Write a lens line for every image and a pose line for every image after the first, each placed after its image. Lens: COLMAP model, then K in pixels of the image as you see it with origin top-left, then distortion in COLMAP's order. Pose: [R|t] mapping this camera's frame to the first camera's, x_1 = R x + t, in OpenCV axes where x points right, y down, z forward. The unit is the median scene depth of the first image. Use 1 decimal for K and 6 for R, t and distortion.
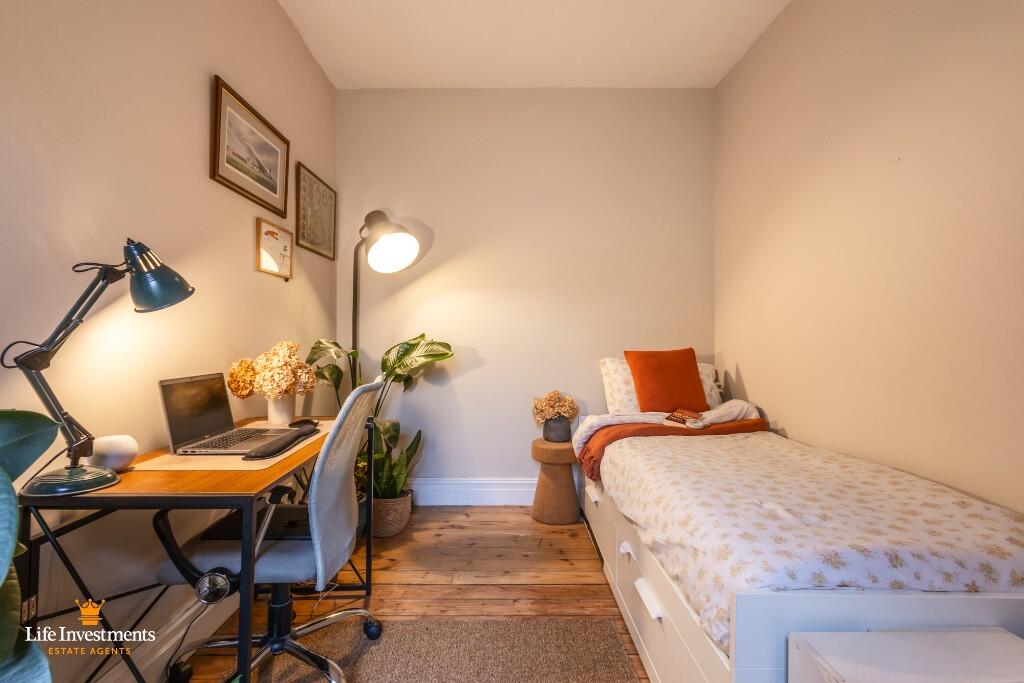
lens RADIAL K [[496.3, 0, 502.4], [0, 496.3, 337.6], [0, 0, 1]] dist [0.003632, 0.000570]
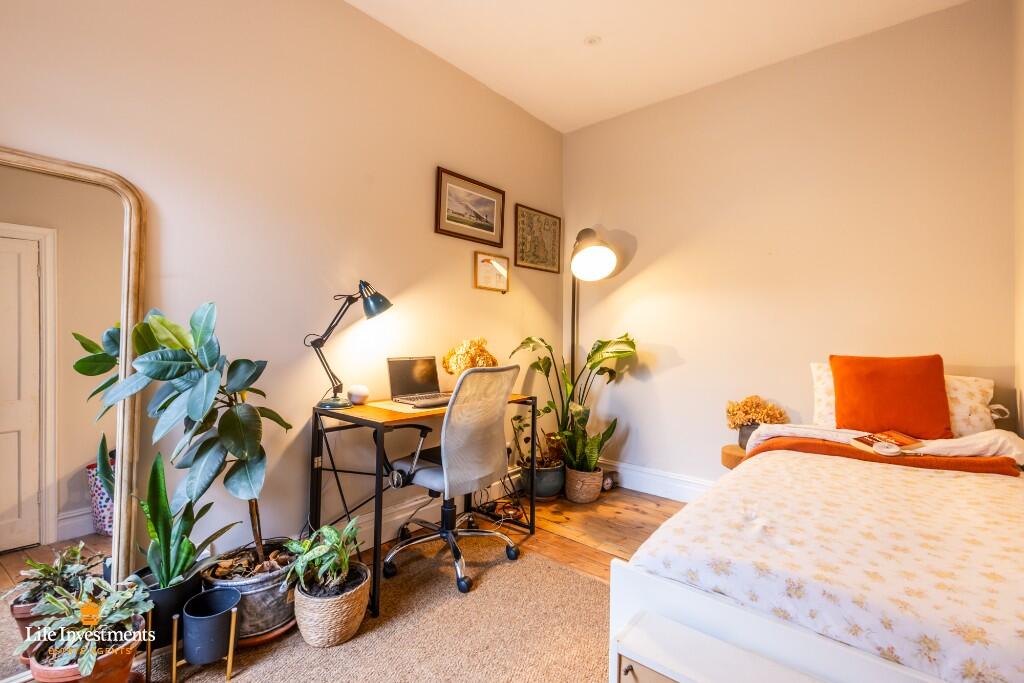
lens RADIAL K [[496.3, 0, 502.4], [0, 496.3, 337.6], [0, 0, 1]] dist [0.003632, 0.000570]
pose [[0.732273, 0.014136, -0.680864, 0.544416], [-0.014433, 0.999882, 0.005237, 0.000376], [0.680858, 0.005992, 0.732391, -0.002666]]
